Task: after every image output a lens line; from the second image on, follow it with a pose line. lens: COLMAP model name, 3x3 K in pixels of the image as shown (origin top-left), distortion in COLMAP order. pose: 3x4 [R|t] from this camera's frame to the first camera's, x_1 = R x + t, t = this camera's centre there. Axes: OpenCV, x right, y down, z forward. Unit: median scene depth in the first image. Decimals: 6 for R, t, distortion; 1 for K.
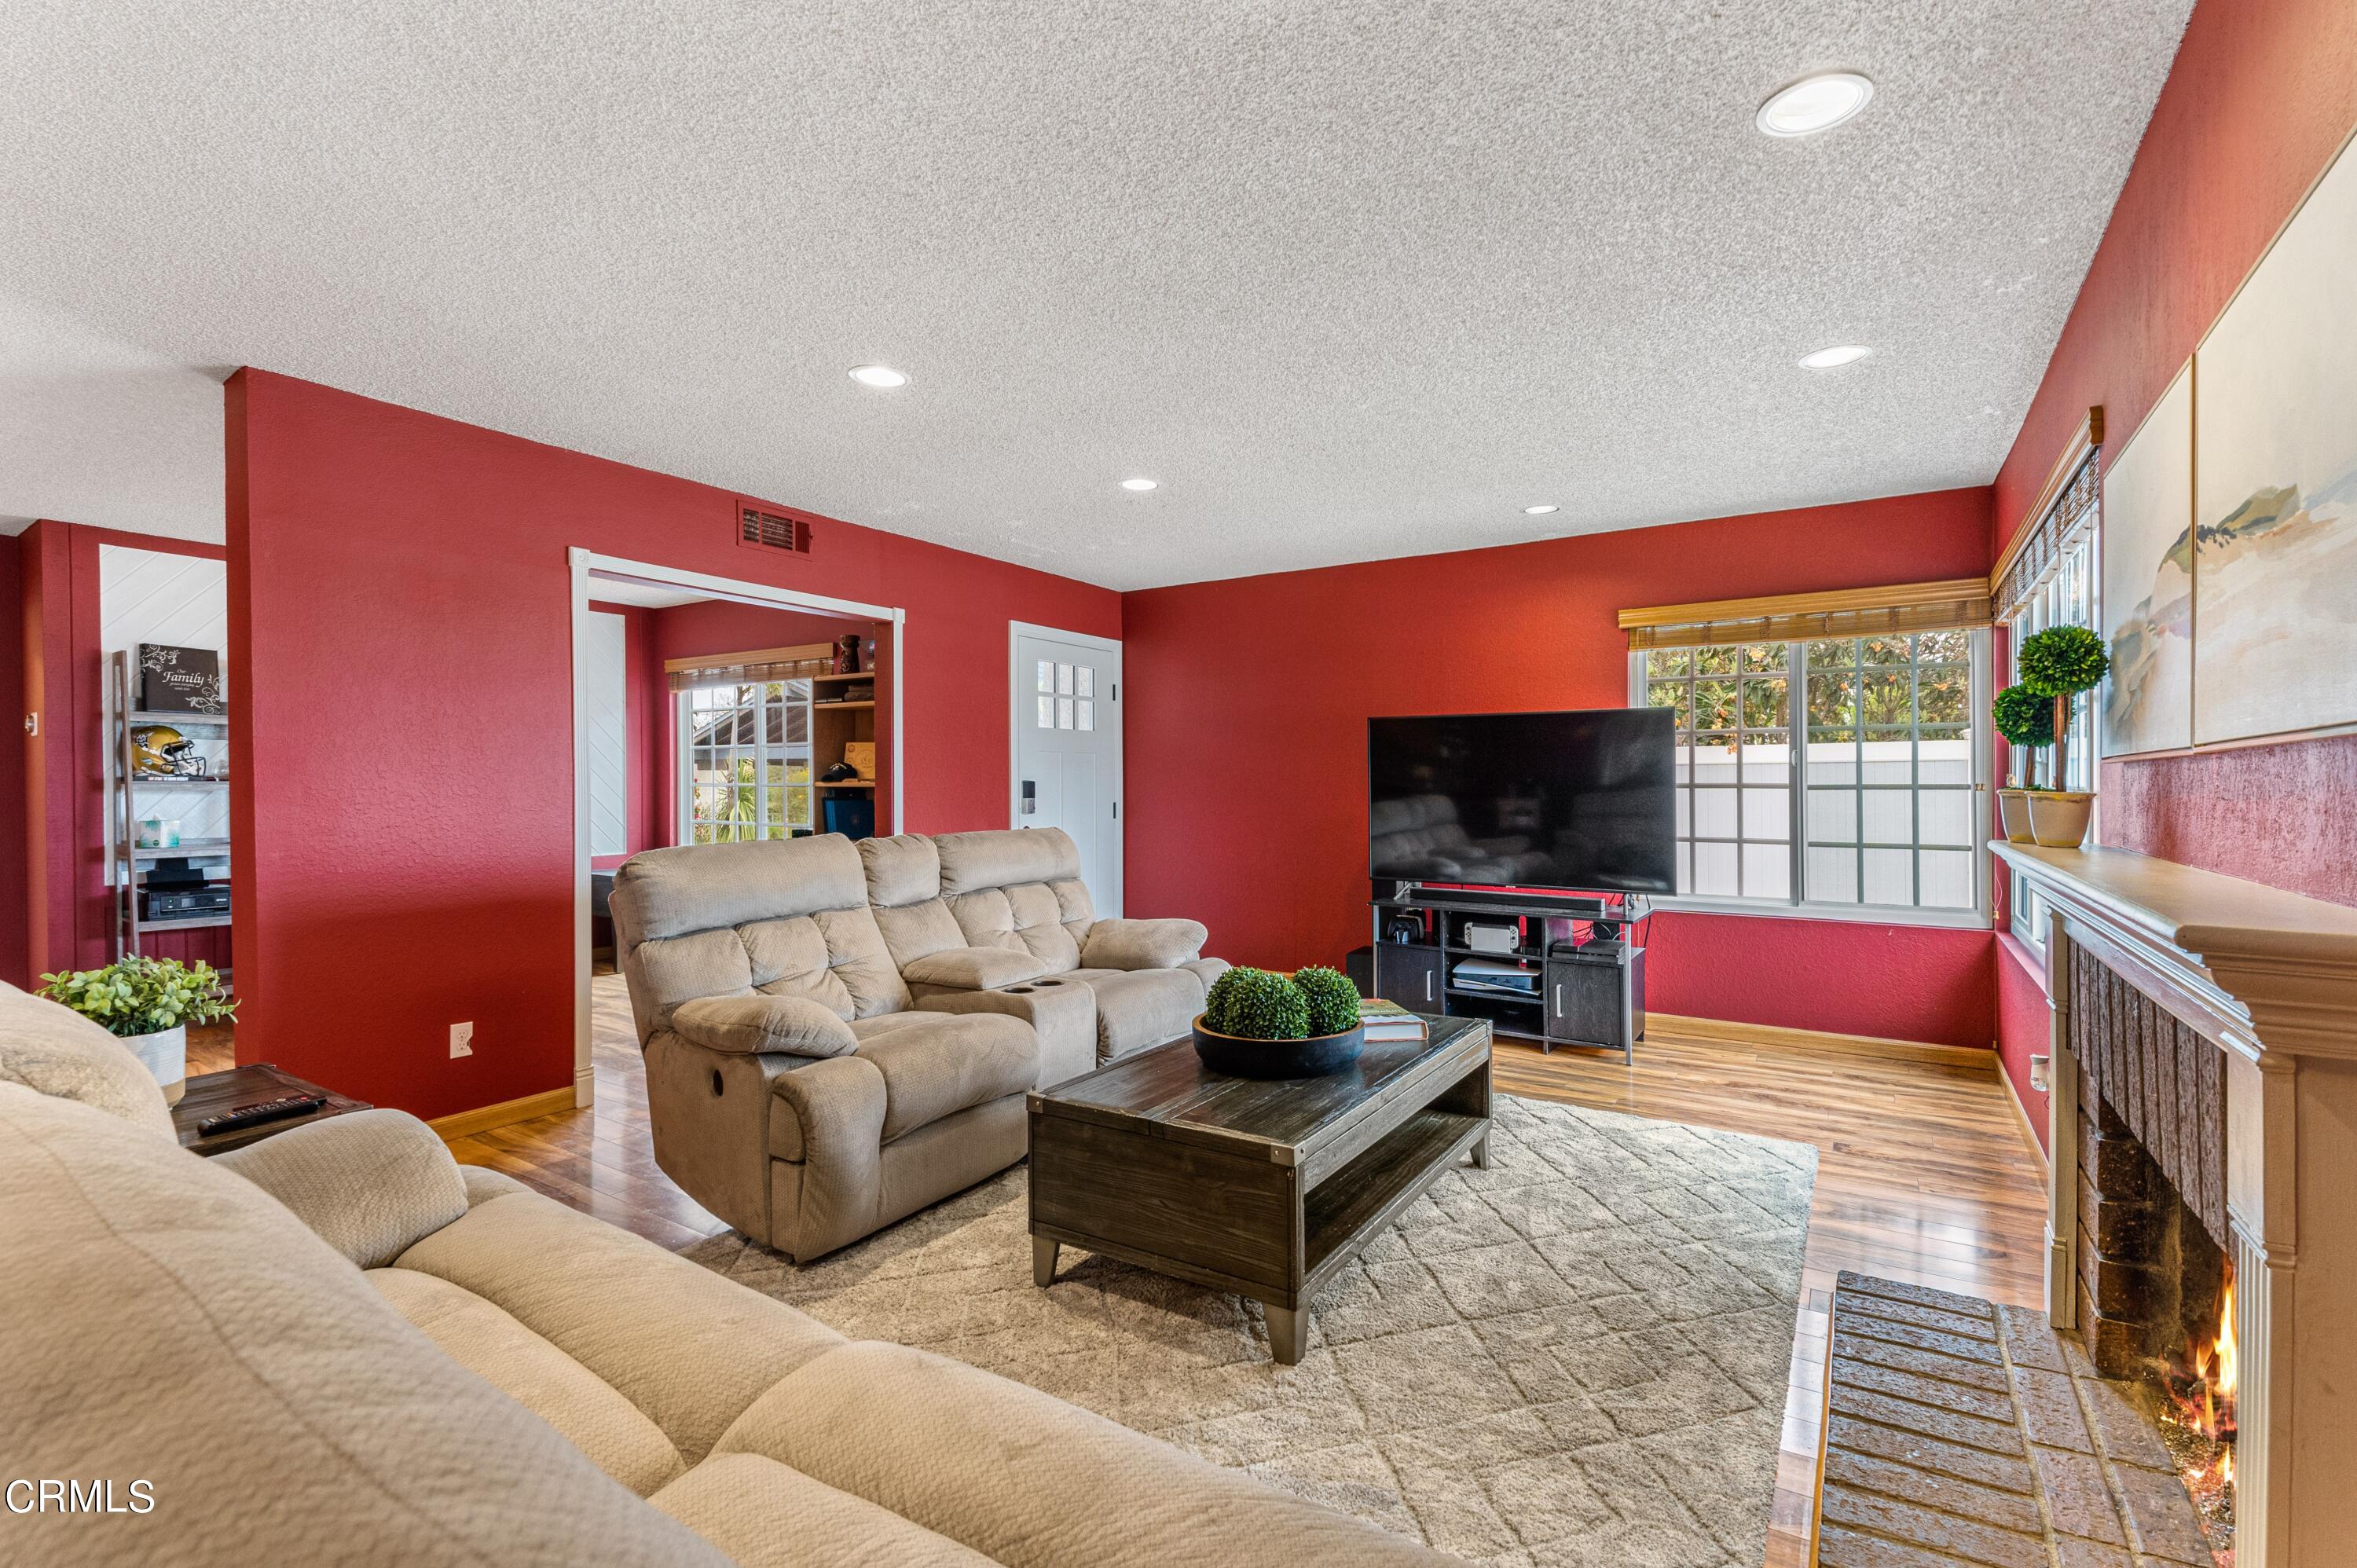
lens RADIAL K [[1071.5, 0, 1188.8], [0, 1071.5, 809.0], [0, 0, 1]] dist [0.015649, -0.017095]
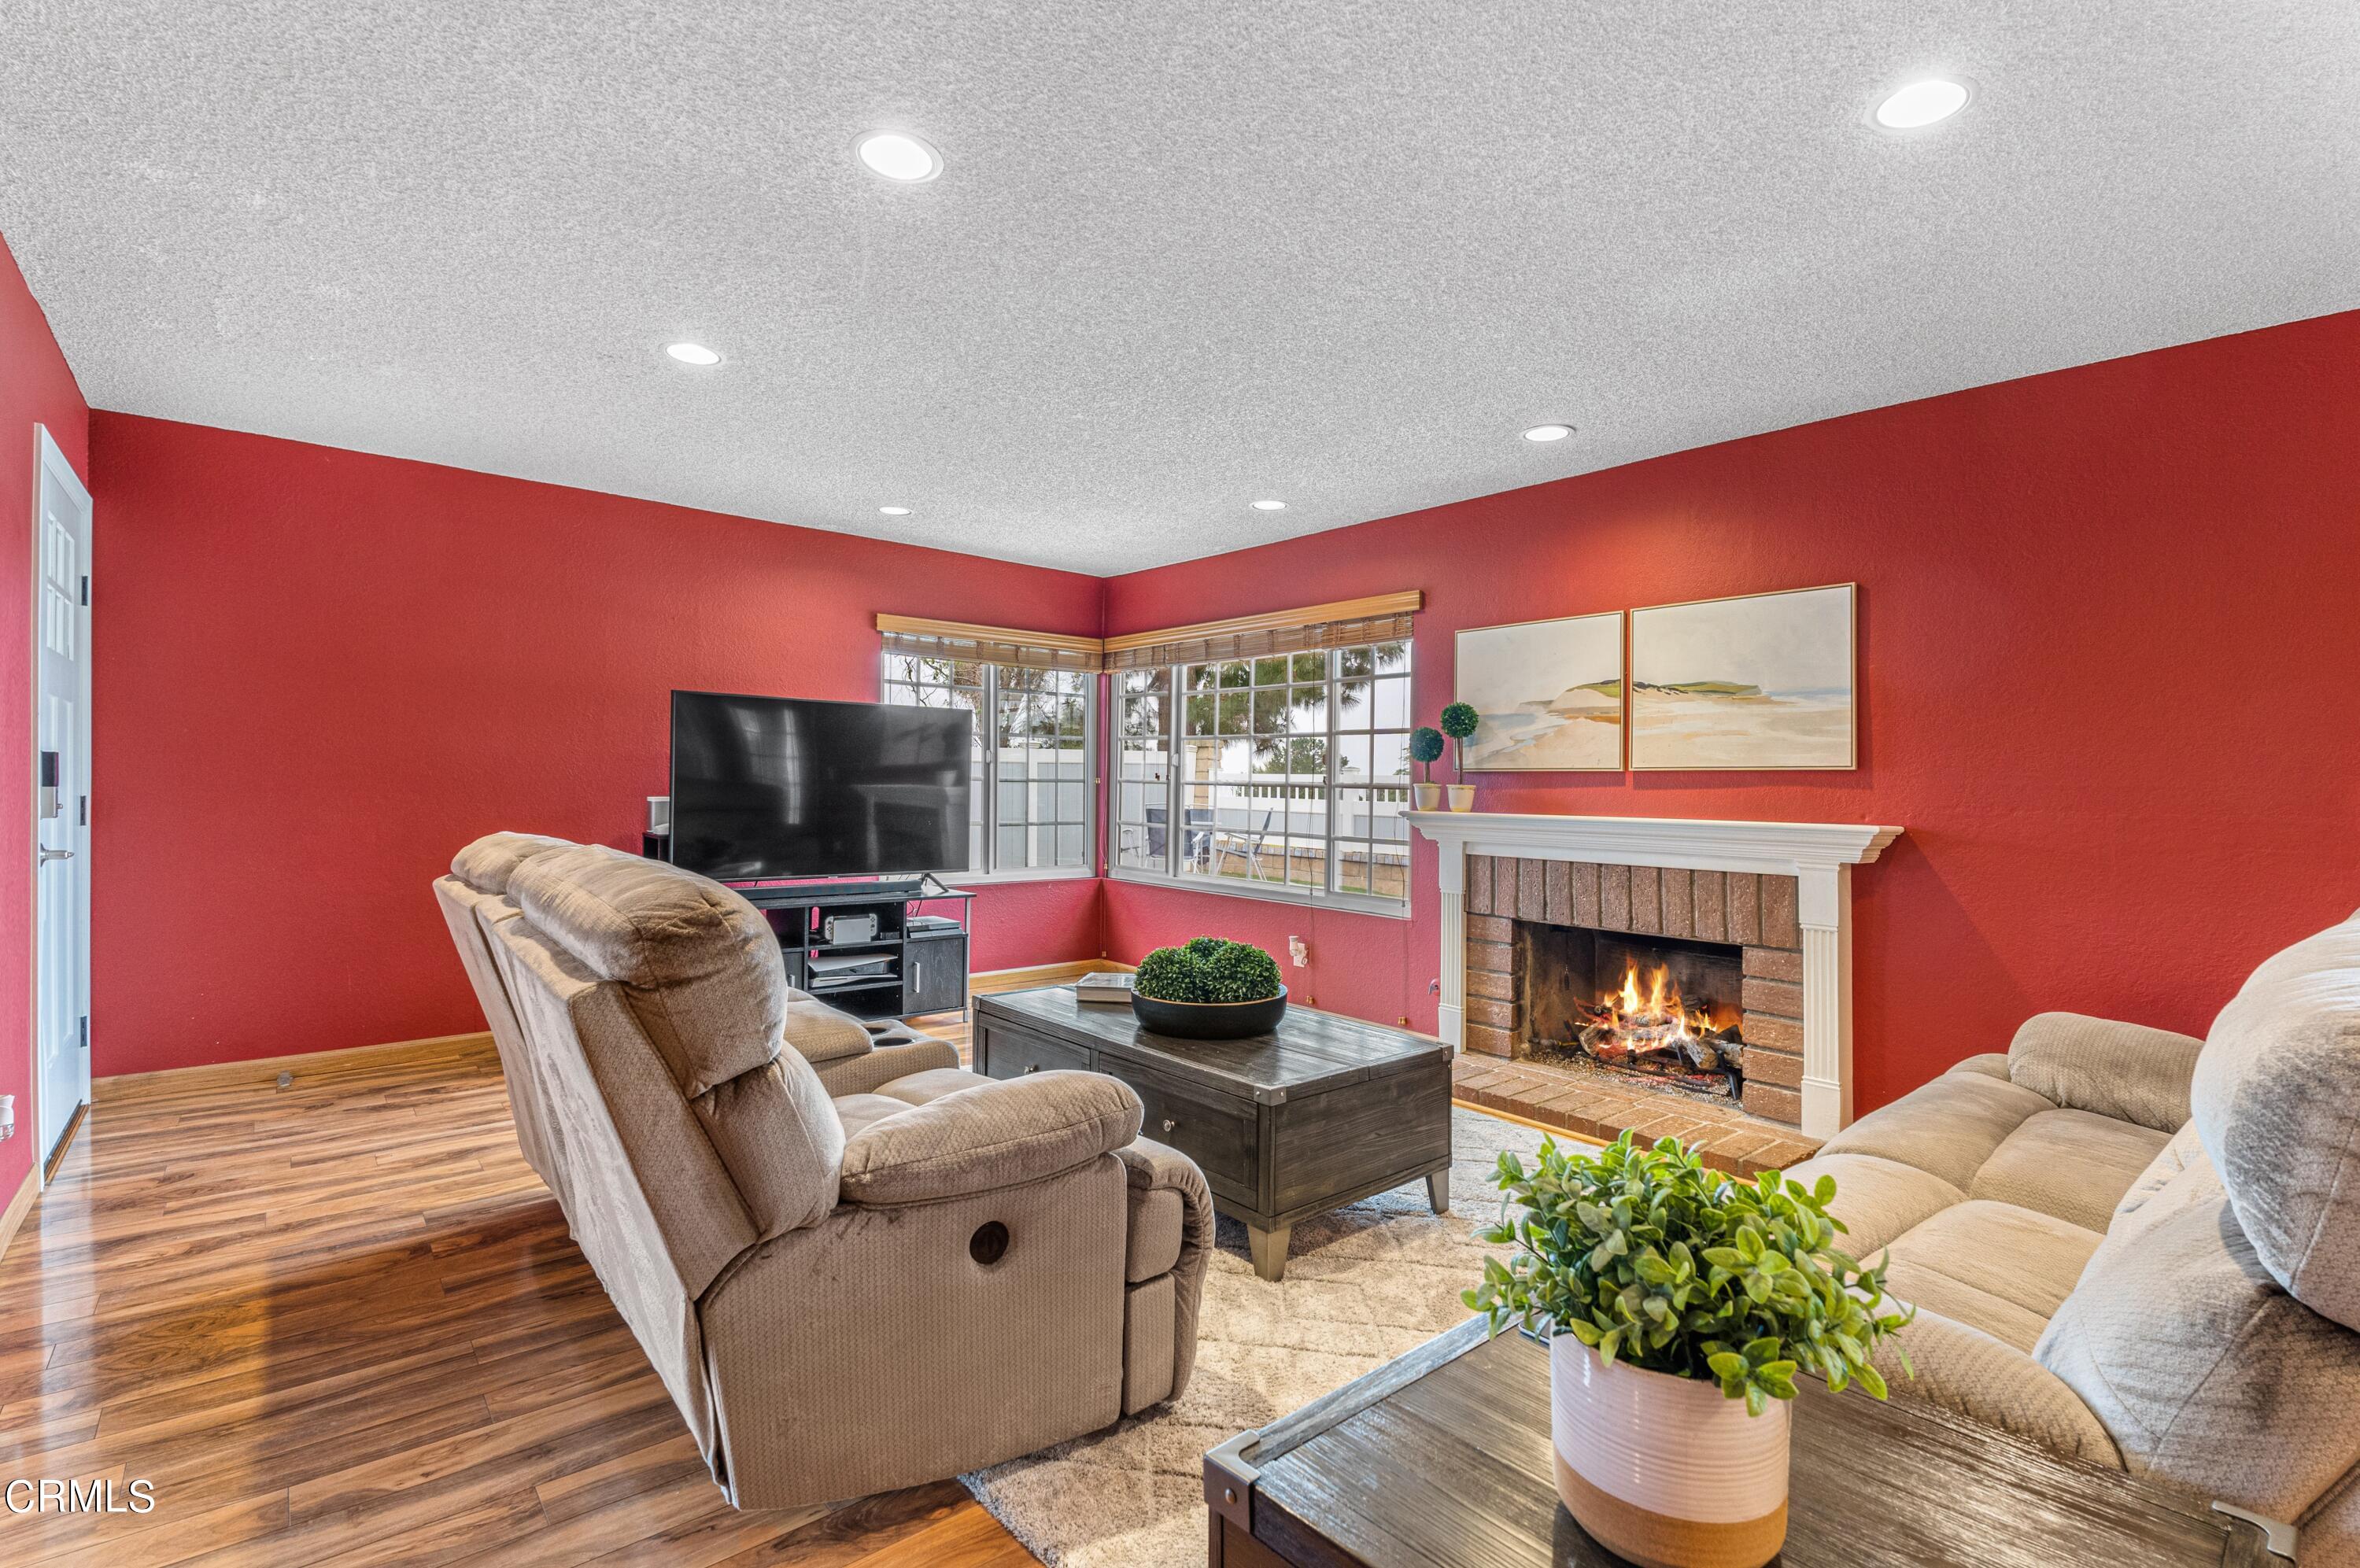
lens RADIAL K [[1072.8, 0, 1190.3], [0, 1072.8, 809.0], [0, 0, 1]] dist [0.015649, -0.017095]
pose [[0.296065, -0.012859, 0.955081, -0.585268], [0.005390, 0.999916, 0.011792, -0.000955], [-0.955153, 0.001657, 0.296109, 0.416400]]
